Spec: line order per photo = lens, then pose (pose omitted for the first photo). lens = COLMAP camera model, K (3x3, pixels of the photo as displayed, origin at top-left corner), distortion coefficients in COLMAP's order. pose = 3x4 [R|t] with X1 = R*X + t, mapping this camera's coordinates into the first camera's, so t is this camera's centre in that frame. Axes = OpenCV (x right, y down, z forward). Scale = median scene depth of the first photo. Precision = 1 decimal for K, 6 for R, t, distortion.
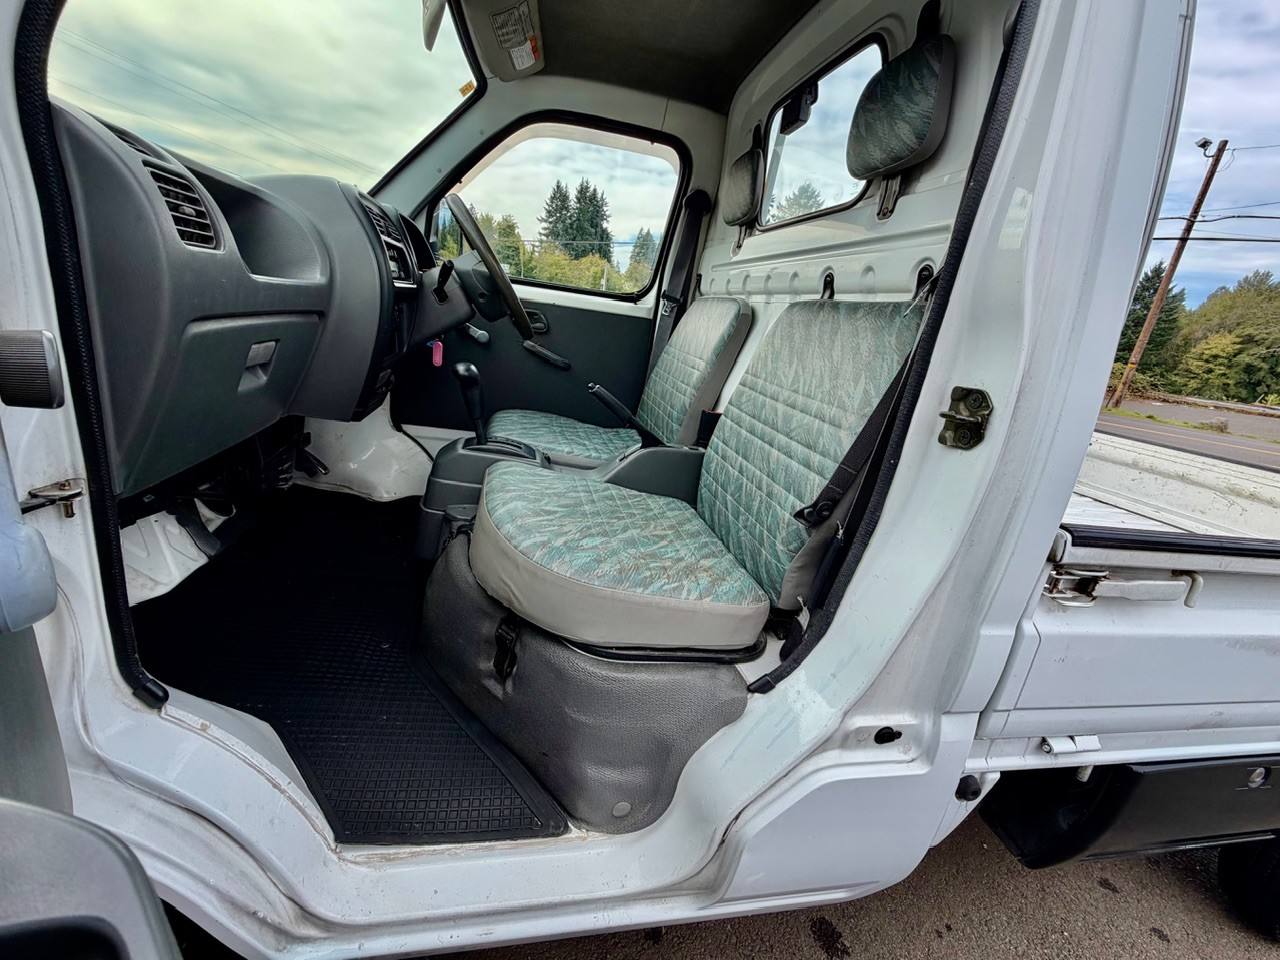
lens RADIAL K [[538.4, 0, 654.3], [0, 538.4, 475.5], [0, 0, 1]] dist [-0.002055, -0.000256]
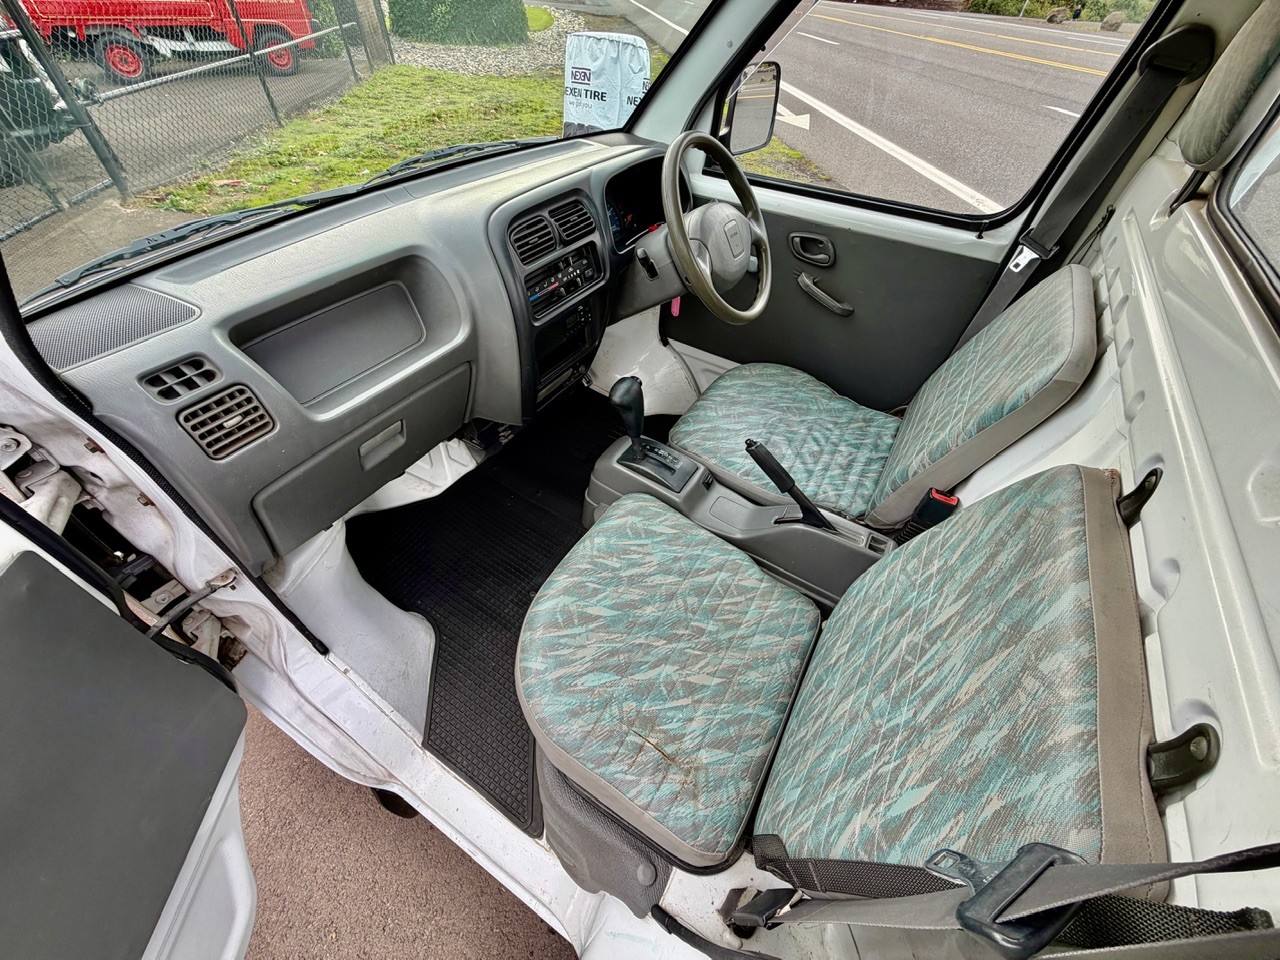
lens RADIAL K [[513.9, 0, 629.3], [0, 513.9, 494.4], [0, 0, 1]] dist [0.000786, -0.000050]
pose [[0.712052, 0.420583, -0.562221, 0.258116], [-0.142687, 0.870710, 0.470643, -0.507865], [0.687476, -0.254900, 0.680002, 0.382721]]
